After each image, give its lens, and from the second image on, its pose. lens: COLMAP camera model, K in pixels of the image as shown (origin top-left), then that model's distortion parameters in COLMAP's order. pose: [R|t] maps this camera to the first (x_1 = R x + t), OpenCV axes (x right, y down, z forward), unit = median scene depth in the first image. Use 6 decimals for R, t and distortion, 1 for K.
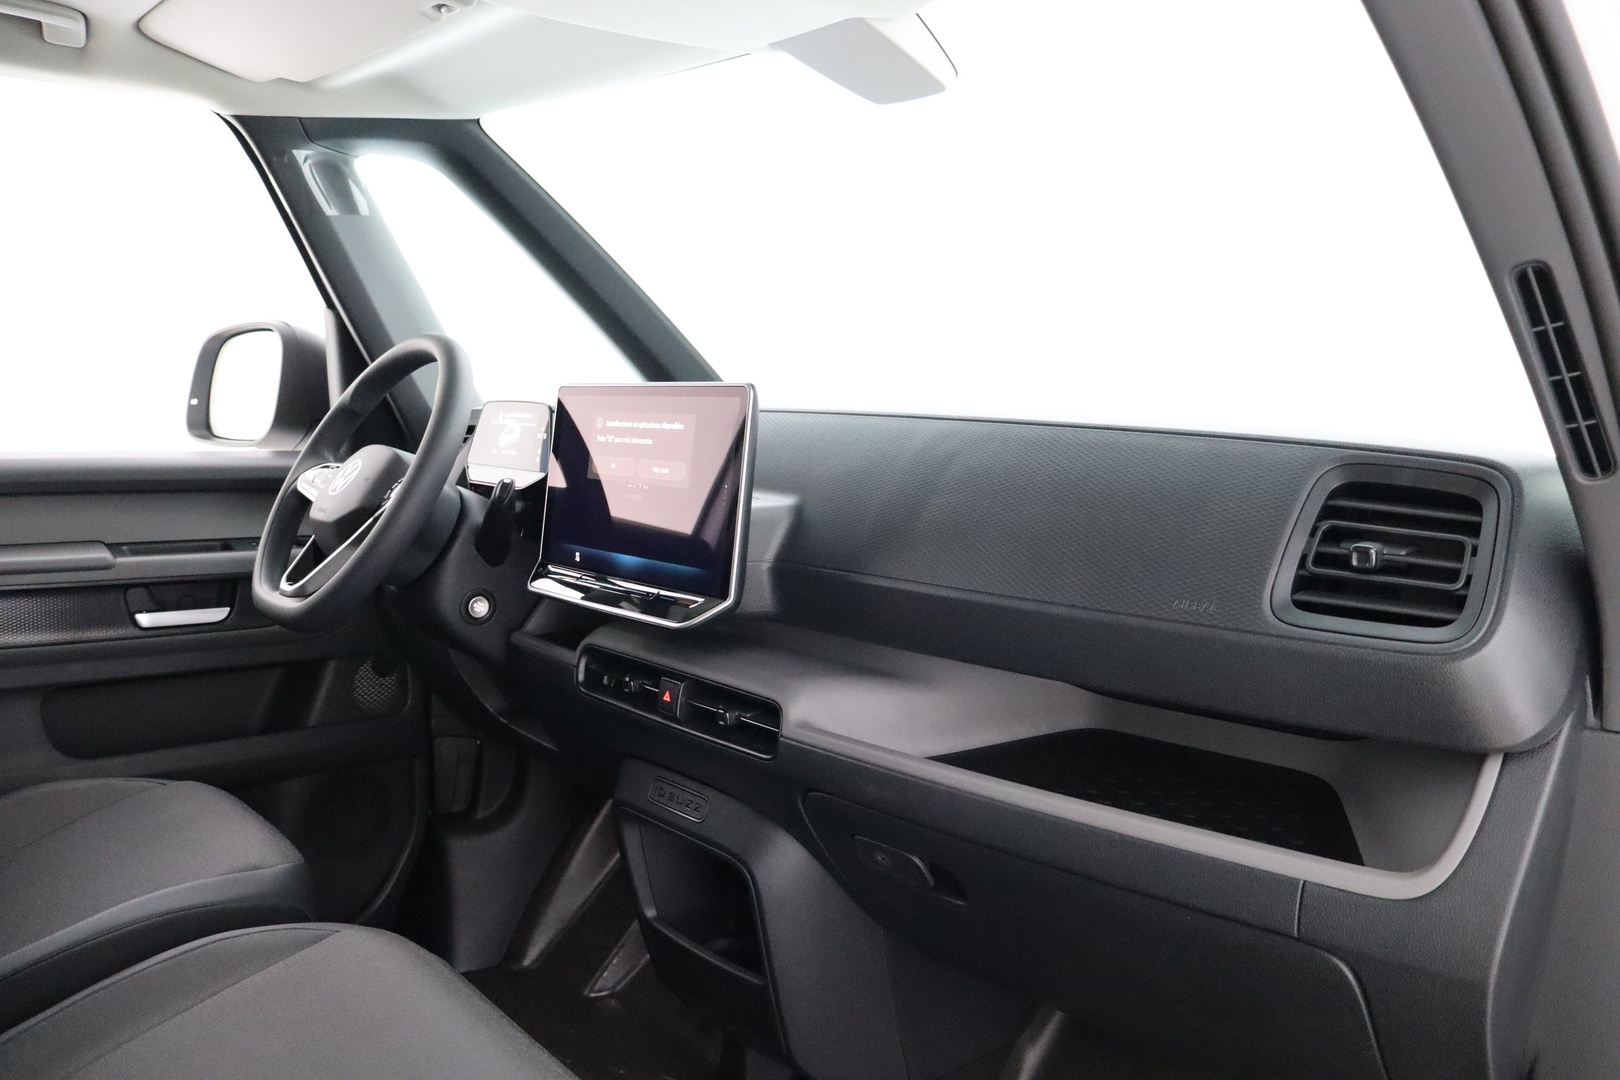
lens RADIAL K [[1440.0, 0, 810.0], [0, 1440.0, 540.0], [0, 0, 1]] dist [0.069929, 0.004178]
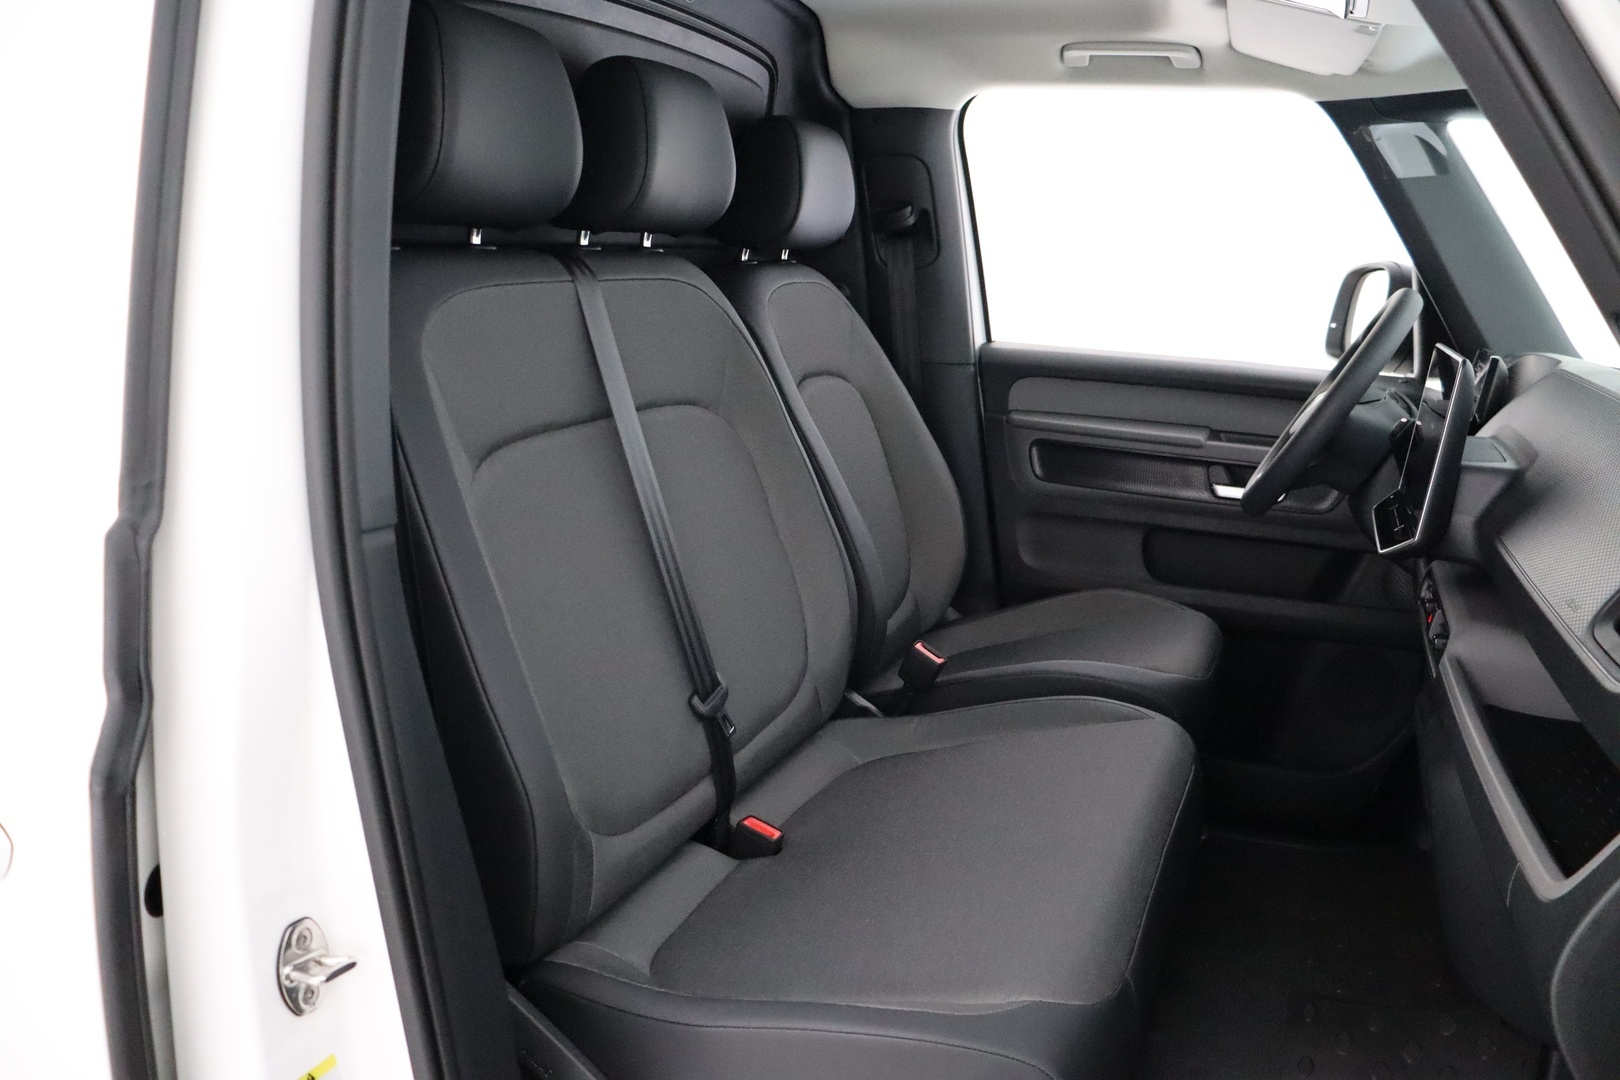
lens RADIAL K [[1440.0, 0, 810.0], [0, 1440.0, 540.0], [0, 0, 1]] dist [0.069929, 0.004178]
pose [[0.561978, 0.200342, -0.802523, 0.338160], [-0.140950, 0.979229, 0.145752, -0.034444], [0.815054, 0.031207, 0.578543, -0.051012]]
